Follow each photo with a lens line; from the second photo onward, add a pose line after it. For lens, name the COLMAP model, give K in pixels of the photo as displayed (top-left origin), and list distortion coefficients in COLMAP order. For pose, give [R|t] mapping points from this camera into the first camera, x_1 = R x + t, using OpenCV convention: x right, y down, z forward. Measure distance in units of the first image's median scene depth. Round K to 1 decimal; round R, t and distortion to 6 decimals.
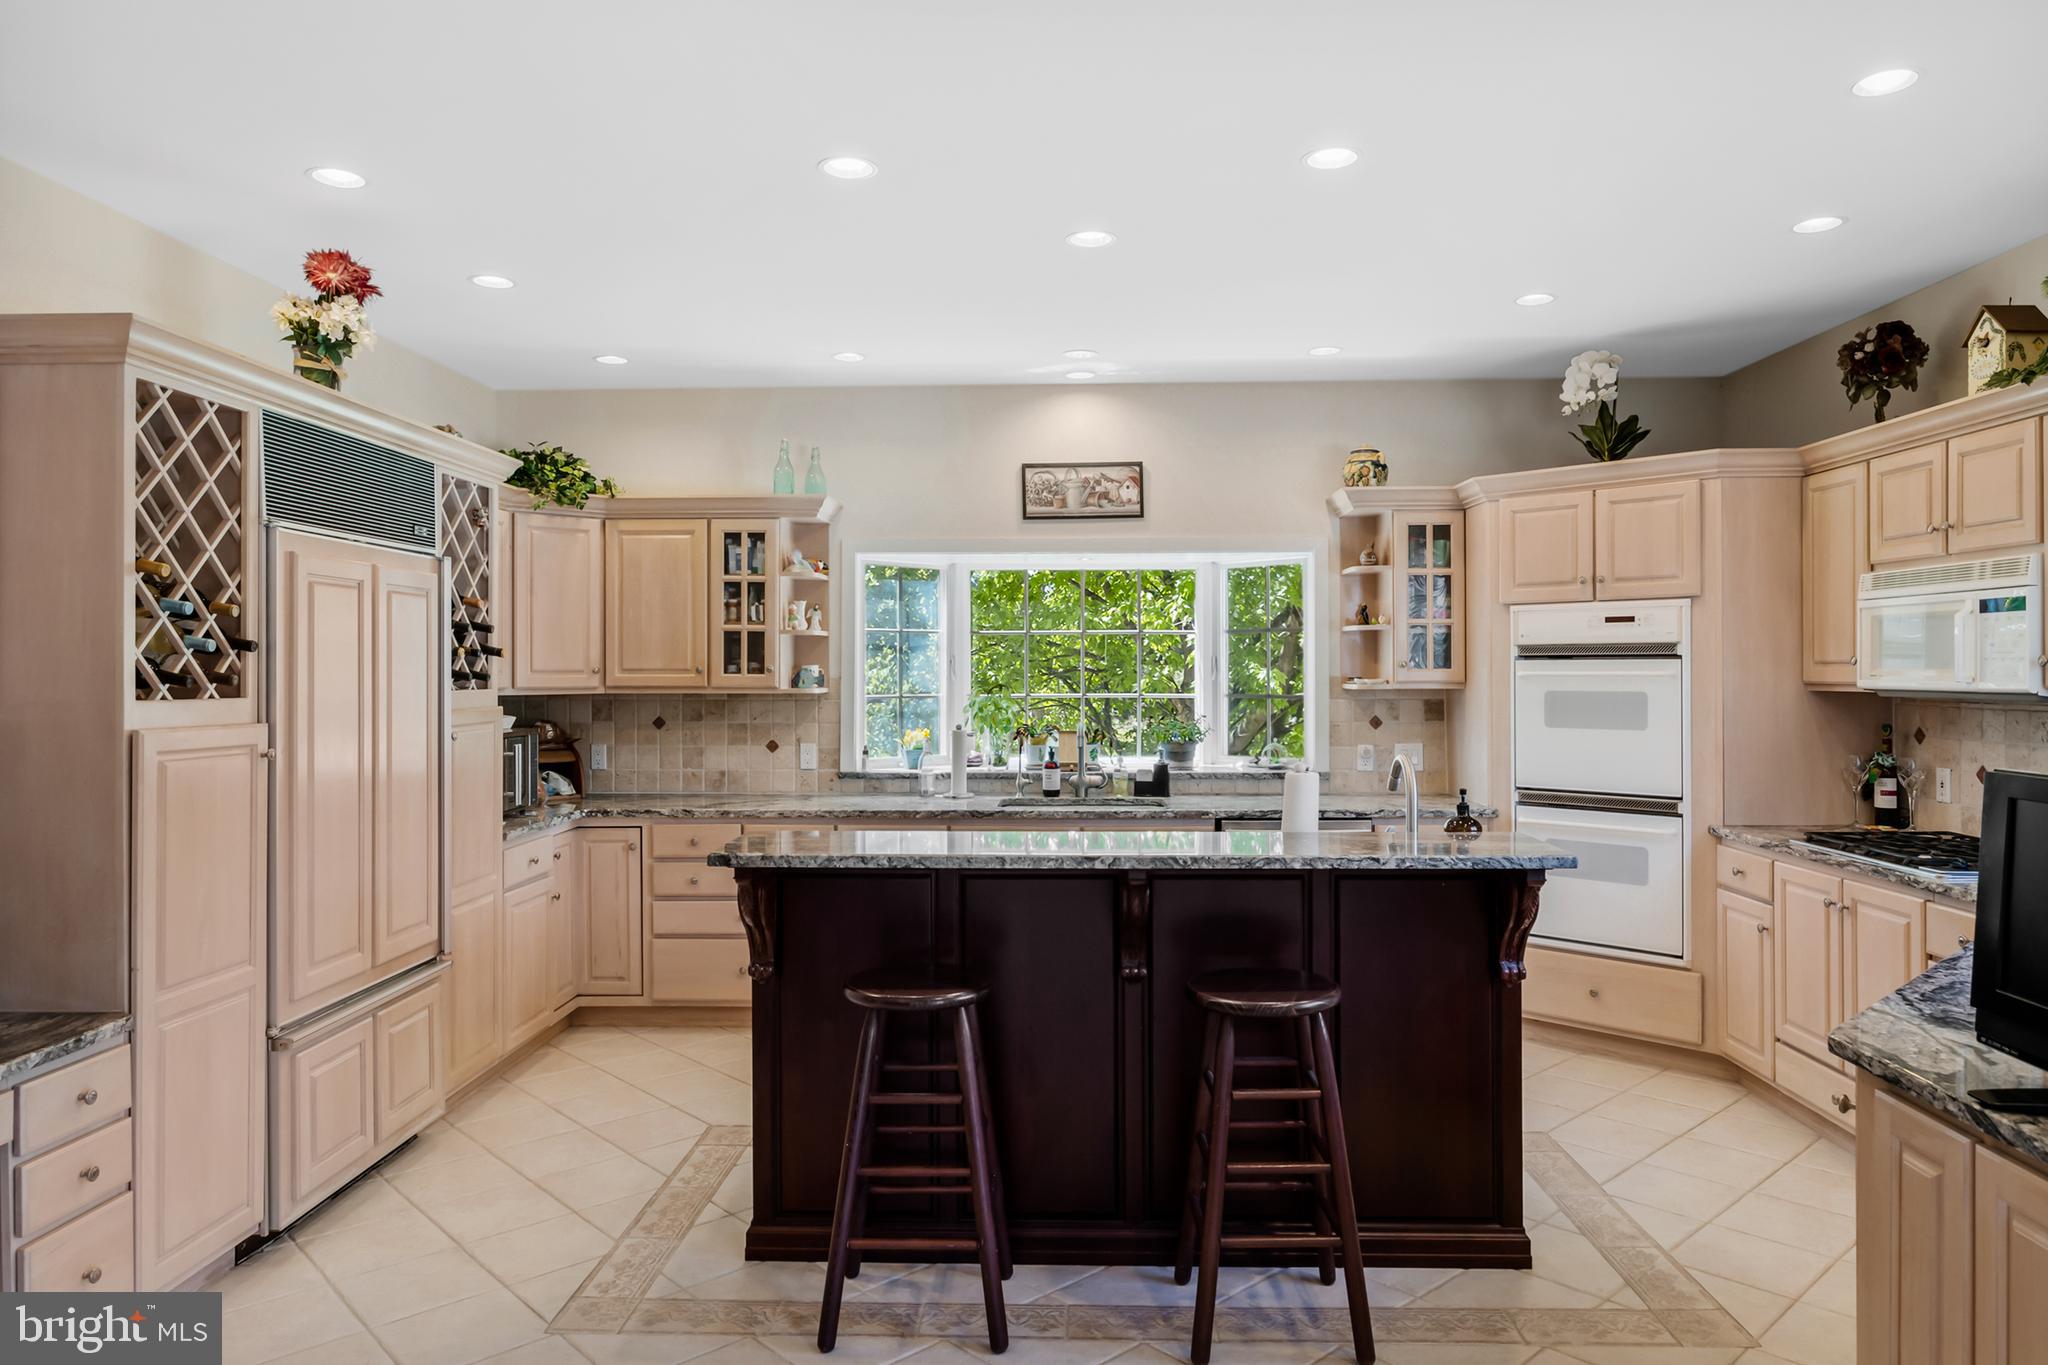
lens RADIAL K [[1355.2, 0, 1043.5], [0, 1355.2, 671.9], [0, 0, 1]] dist [-0.009839, 0.003189]
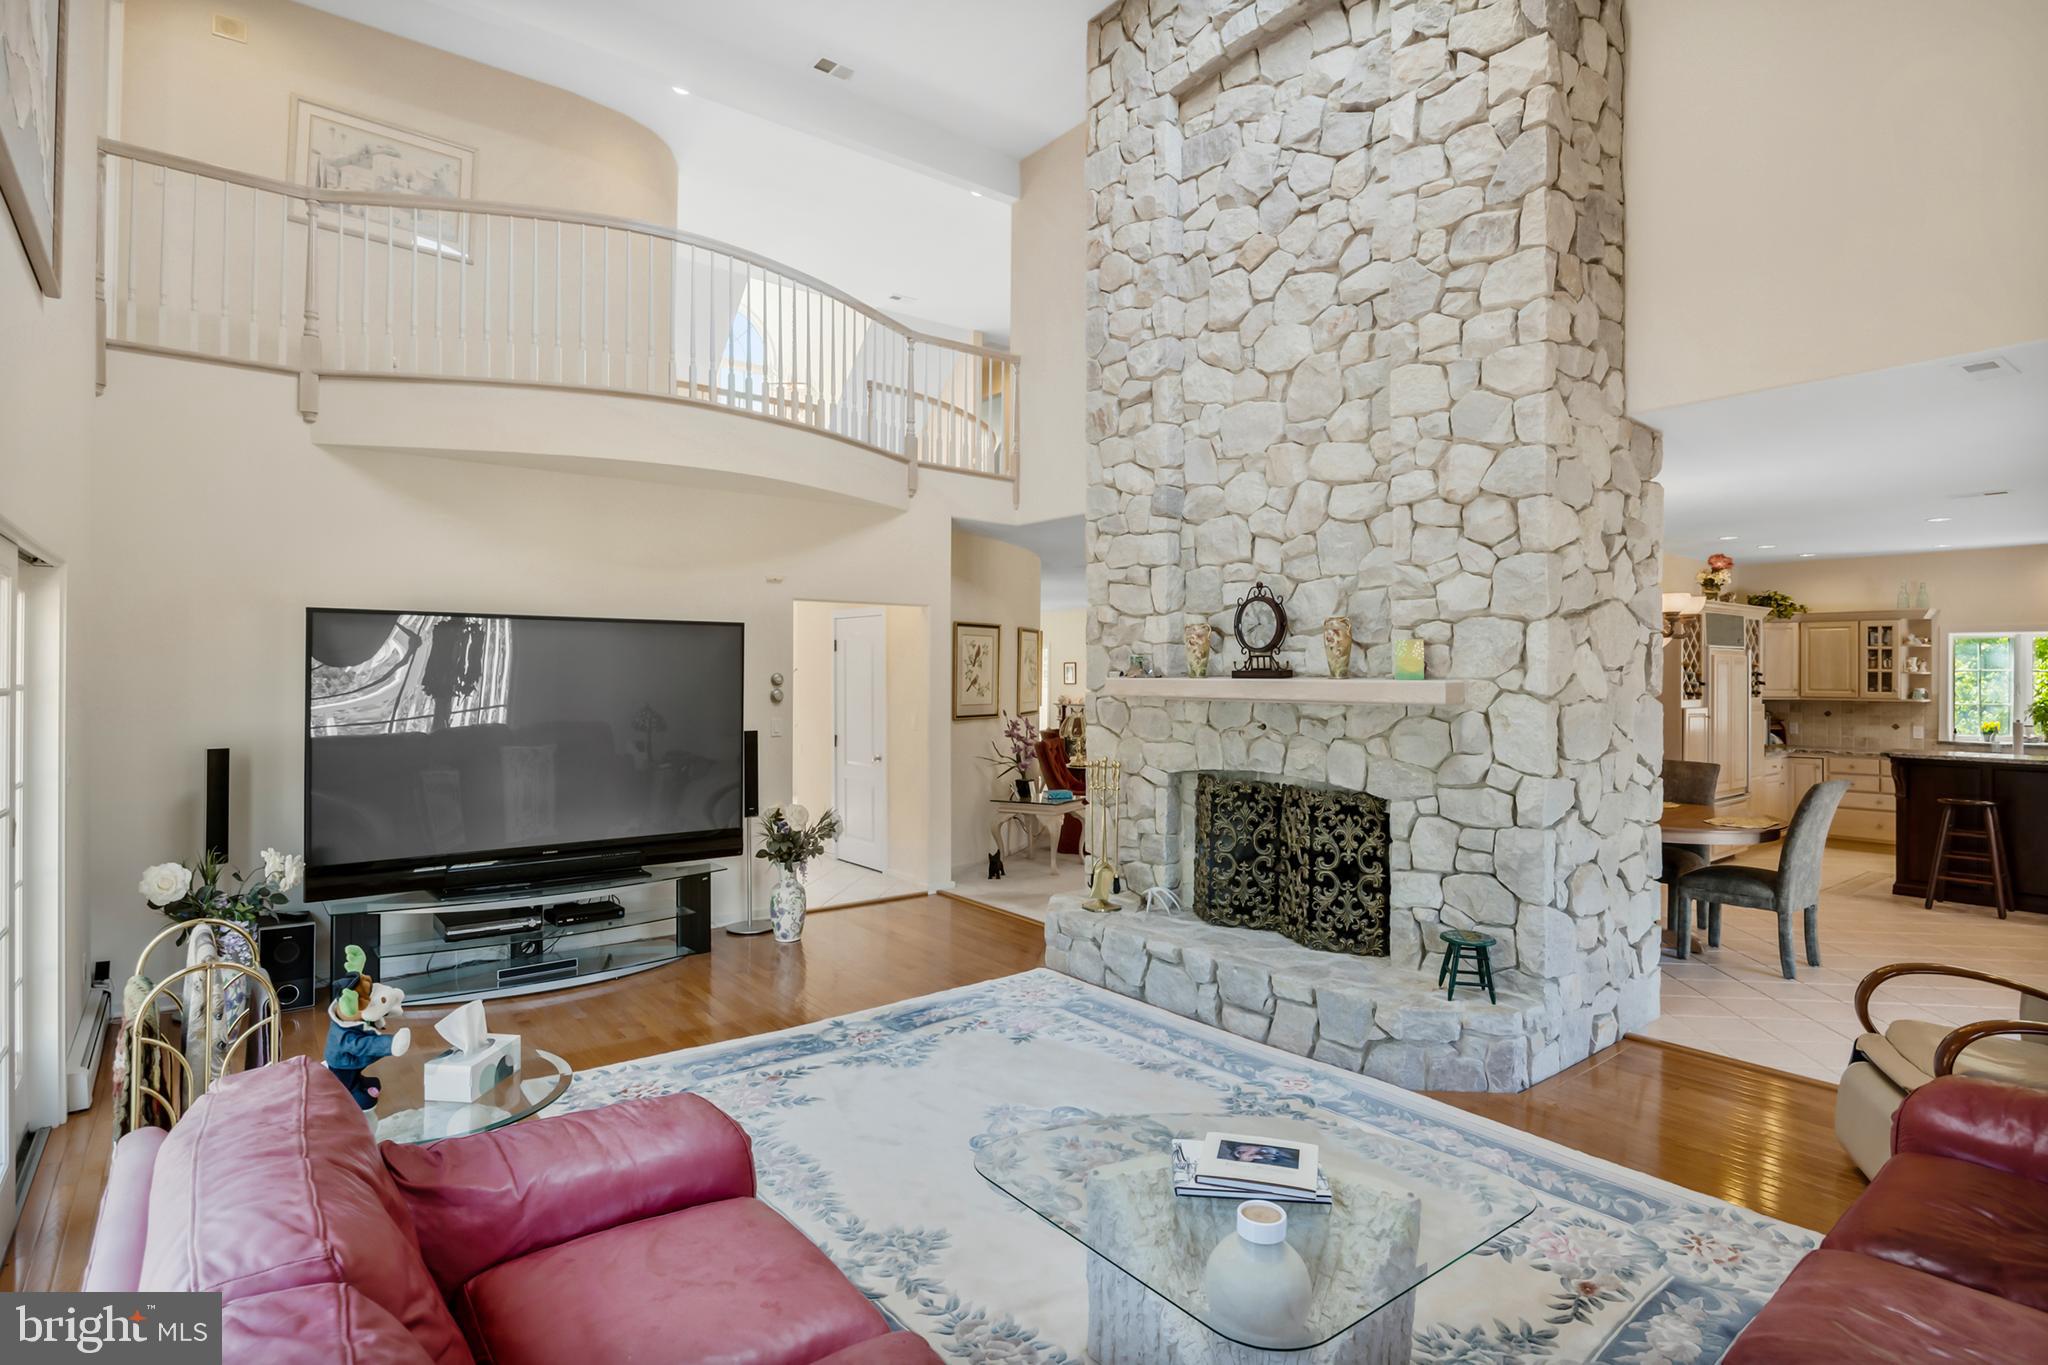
lens RADIAL K [[1026.8, 0, 1020.0], [0, 1026.8, 669.2], [0, 0, 1]] dist [-0.002752, -0.000896]
pose [[0.631101, -0.000530, -0.775700, 0.182788], [-0.005519, 0.999971, -0.005173, -0.019113], [0.775681, 0.007545, 0.631080, -1.105885]]
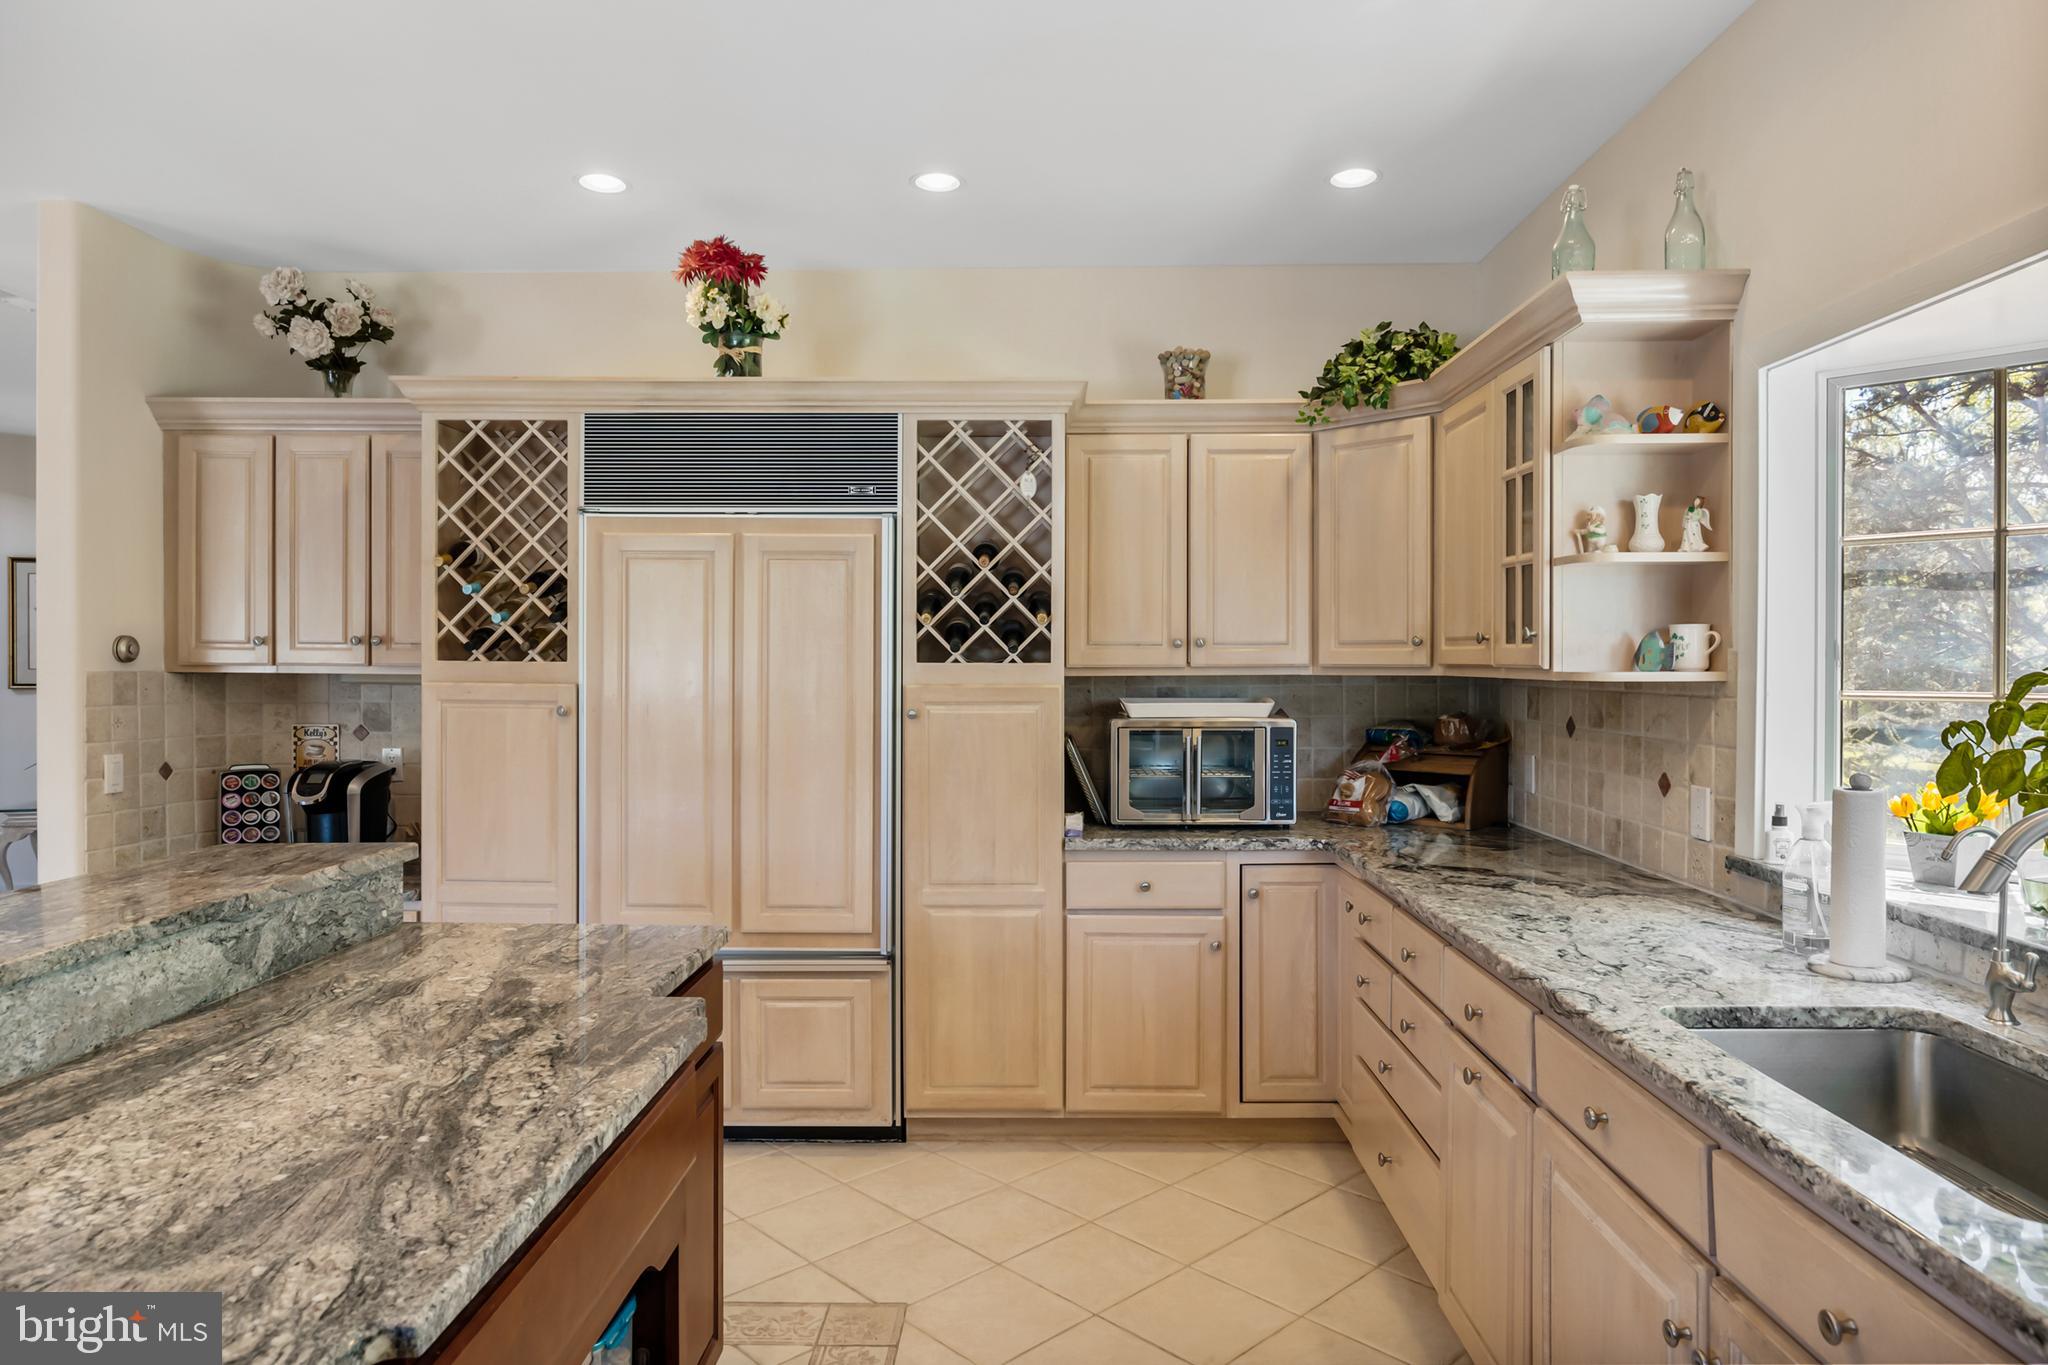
lens RADIAL K [[1228.0, 0, 1030.9], [0, 1228.0, 667.3], [0, 0, 1]] dist [-0.002908, -0.002188]
pose [[-0.000543, 0.005836, -0.999983, 0.281726], [-0.005362, 0.999969, 0.005839, 0.009647], [0.999985, 0.005365, -0.000512, 0.805922]]
